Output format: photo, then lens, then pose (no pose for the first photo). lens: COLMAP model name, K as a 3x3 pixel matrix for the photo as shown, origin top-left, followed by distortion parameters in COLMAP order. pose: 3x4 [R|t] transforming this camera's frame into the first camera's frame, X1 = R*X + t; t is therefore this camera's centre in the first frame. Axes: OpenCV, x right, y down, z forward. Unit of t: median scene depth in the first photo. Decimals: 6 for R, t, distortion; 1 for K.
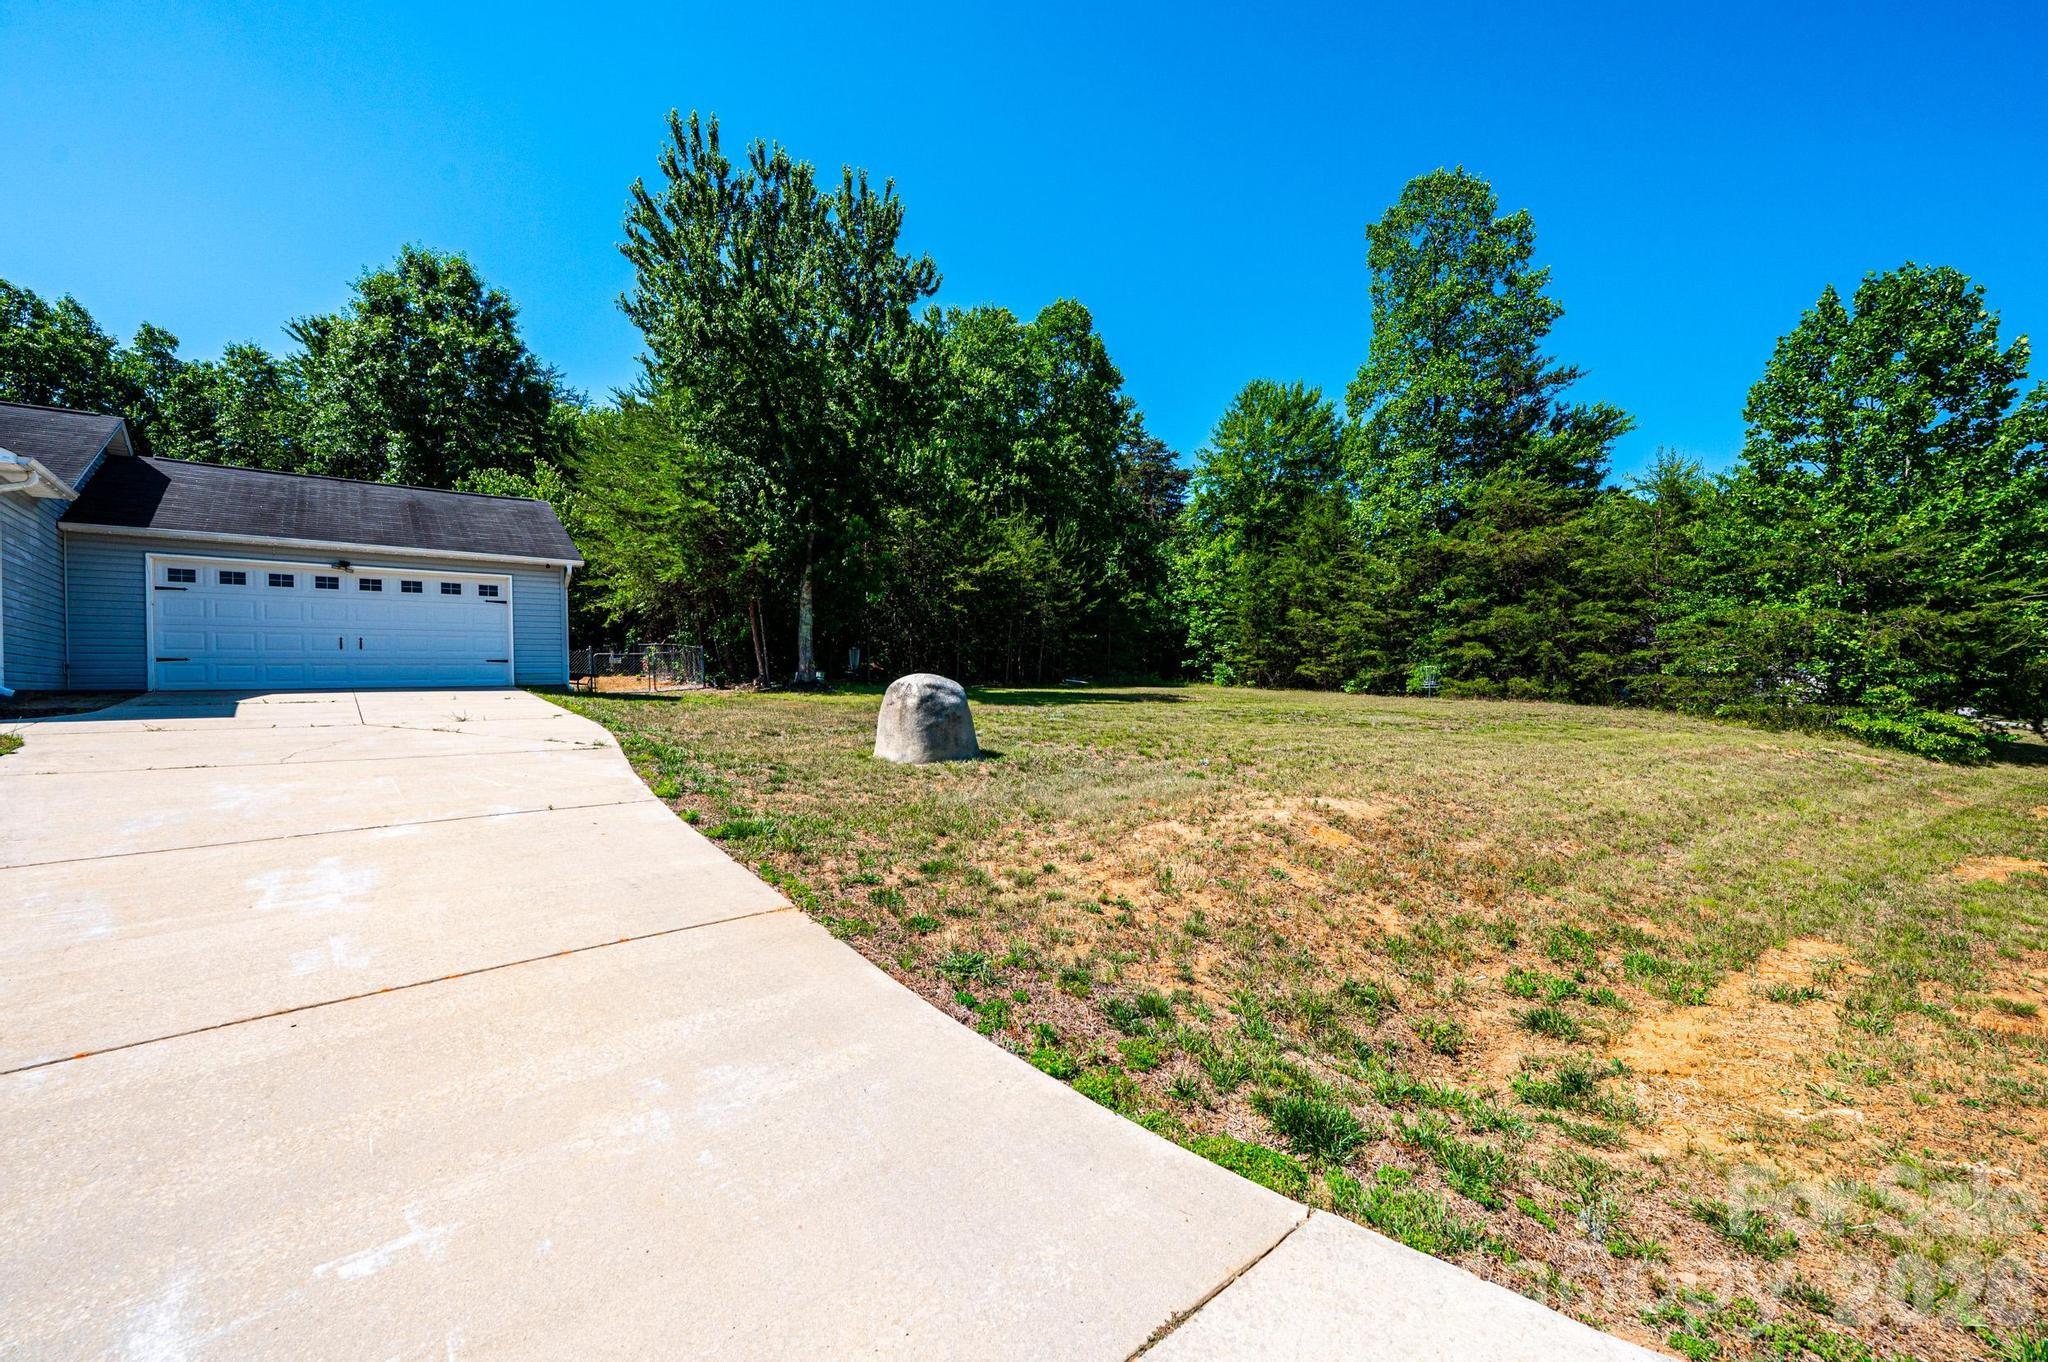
lens RADIAL K [[815.7, 0, 1024.0], [0, 815.7, 681.0], [0, 0, 1]] dist [0.001362, -0.000019]
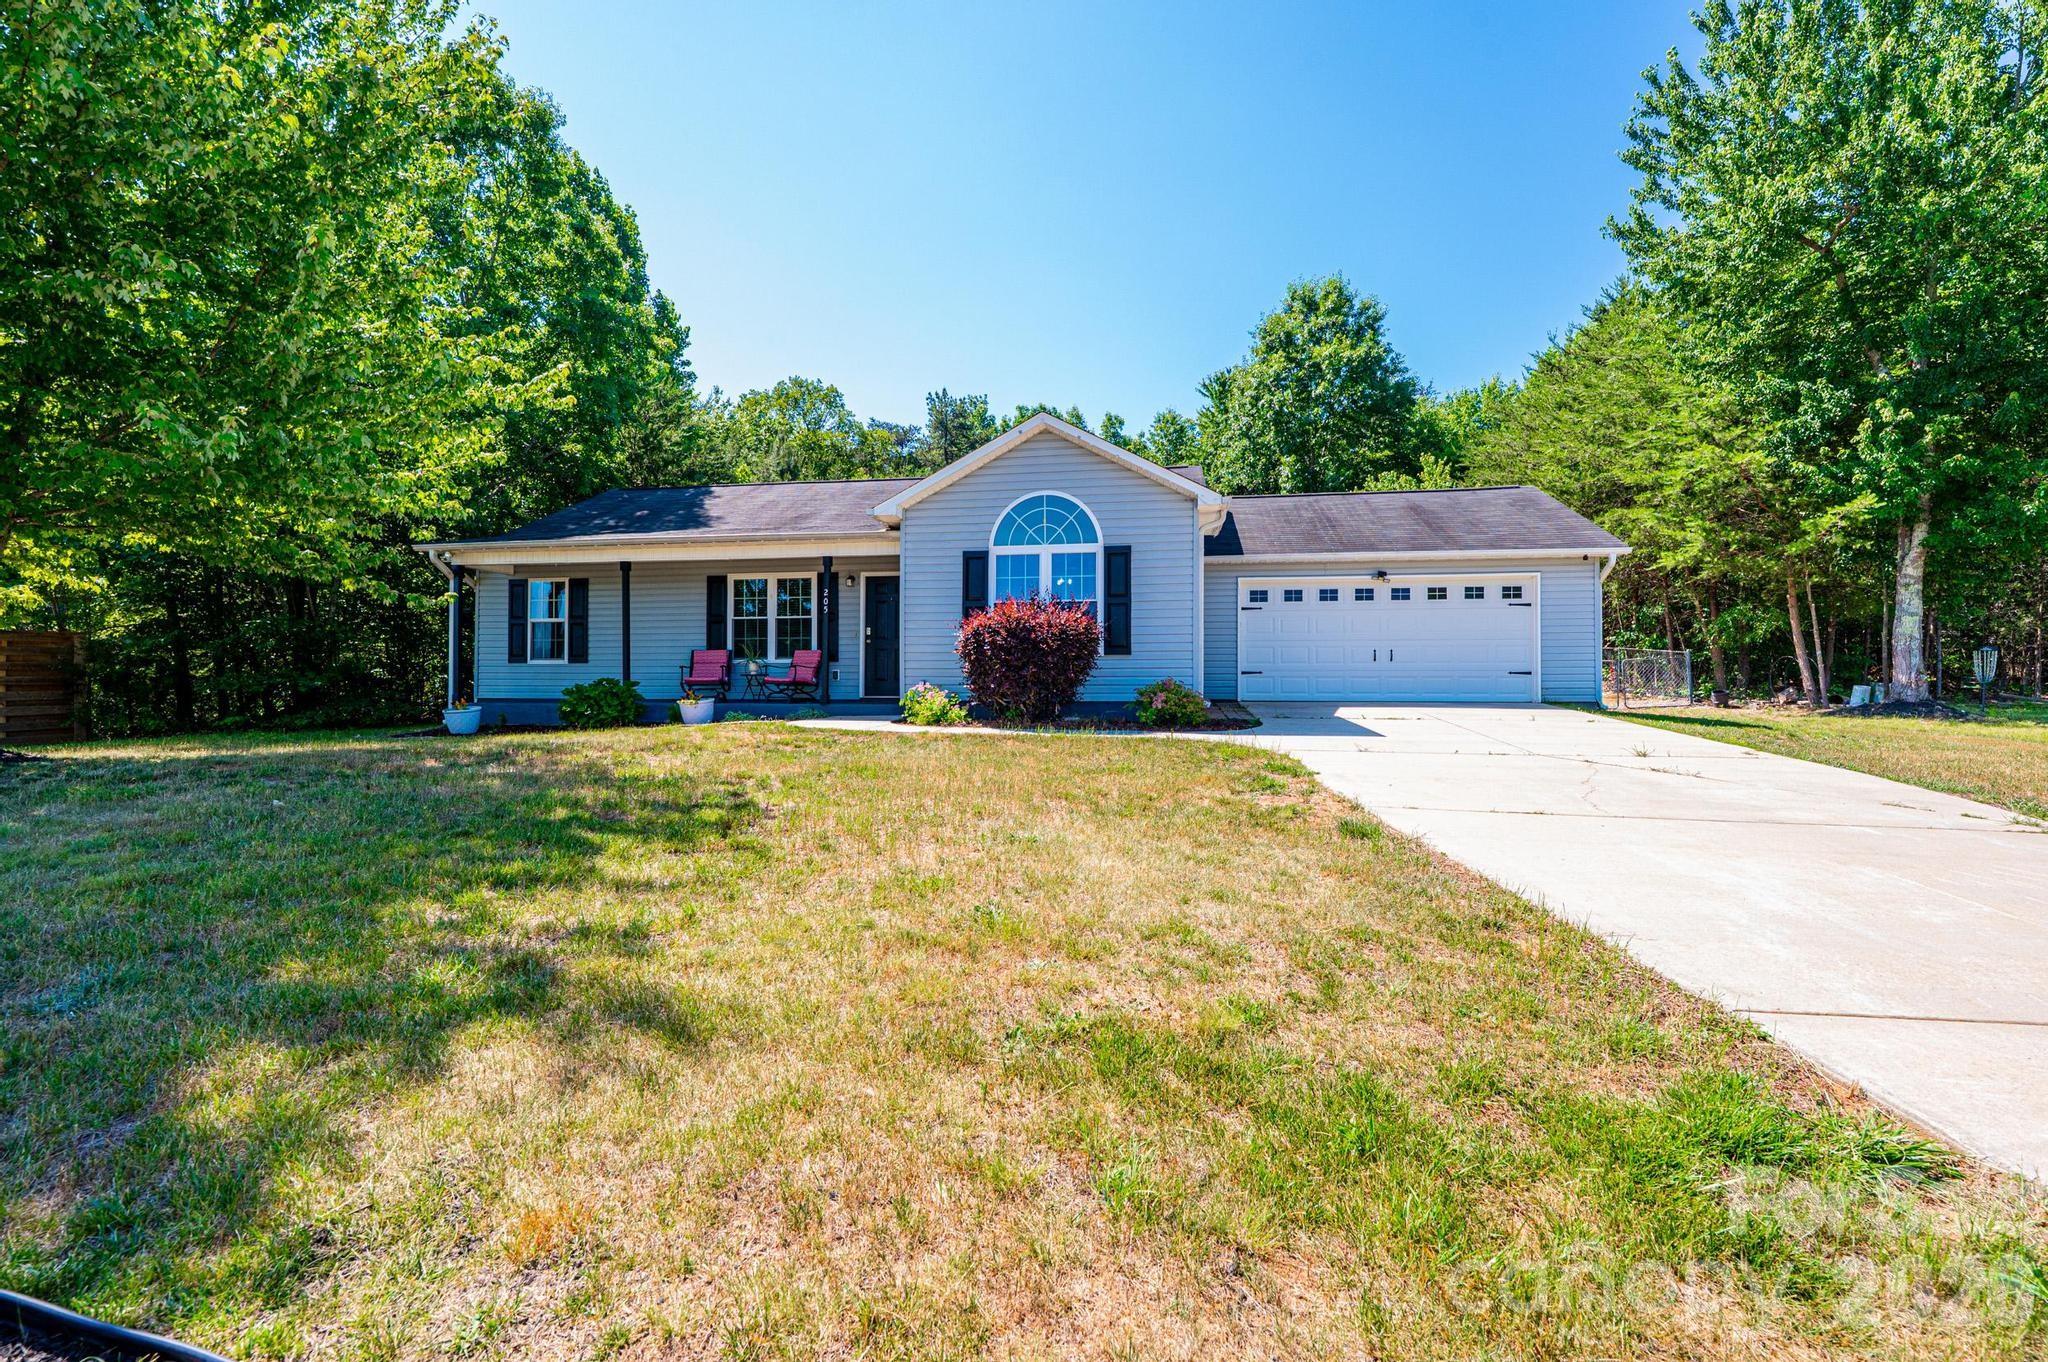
lens RADIAL K [[847.0, 0, 1024.0], [0, 847.0, 681.0], [0, 0, 1]] dist [-0.000627, -0.000722]
pose [[0.648758, 0.011353, -0.760910, -0.145598], [-0.014221, 0.999895, 0.002794, -0.005276], [0.760862, 0.009008, 0.648851, 0.007710]]
